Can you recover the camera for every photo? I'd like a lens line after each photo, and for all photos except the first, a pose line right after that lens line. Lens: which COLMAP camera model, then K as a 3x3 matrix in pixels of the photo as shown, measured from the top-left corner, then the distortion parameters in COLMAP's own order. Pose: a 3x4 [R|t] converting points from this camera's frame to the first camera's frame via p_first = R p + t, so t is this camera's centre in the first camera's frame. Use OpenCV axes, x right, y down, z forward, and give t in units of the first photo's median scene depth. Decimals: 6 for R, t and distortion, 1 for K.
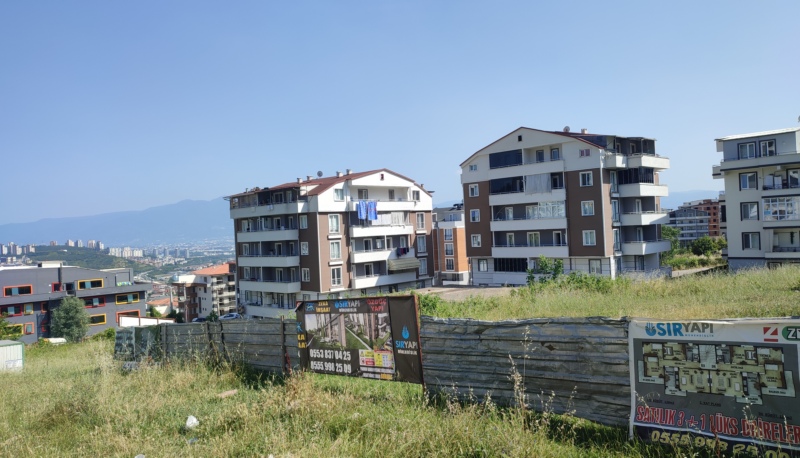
lens RADIAL K [[587.3, 0, 403.1], [0, 587.3, 229.6], [0, 0, 1]] dist [0.021798, -0.007759]
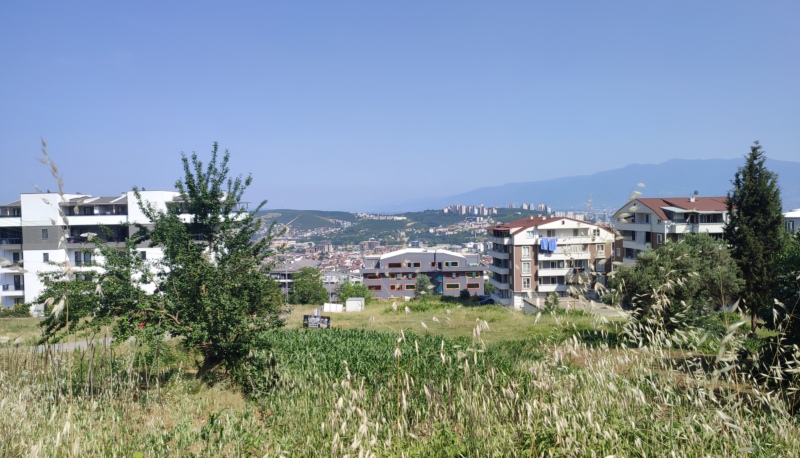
lens RADIAL K [[587.9, 0, 401.5], [0, 587.9, 230.3], [0, 0, 1]] dist [0.023804, -0.007712]
pose [[0.747679, 0.053813, -0.661876, 0.709567], [-0.012994, 0.997706, 0.066438, -0.174442], [0.663933, -0.041074, 0.746663, -0.476556]]
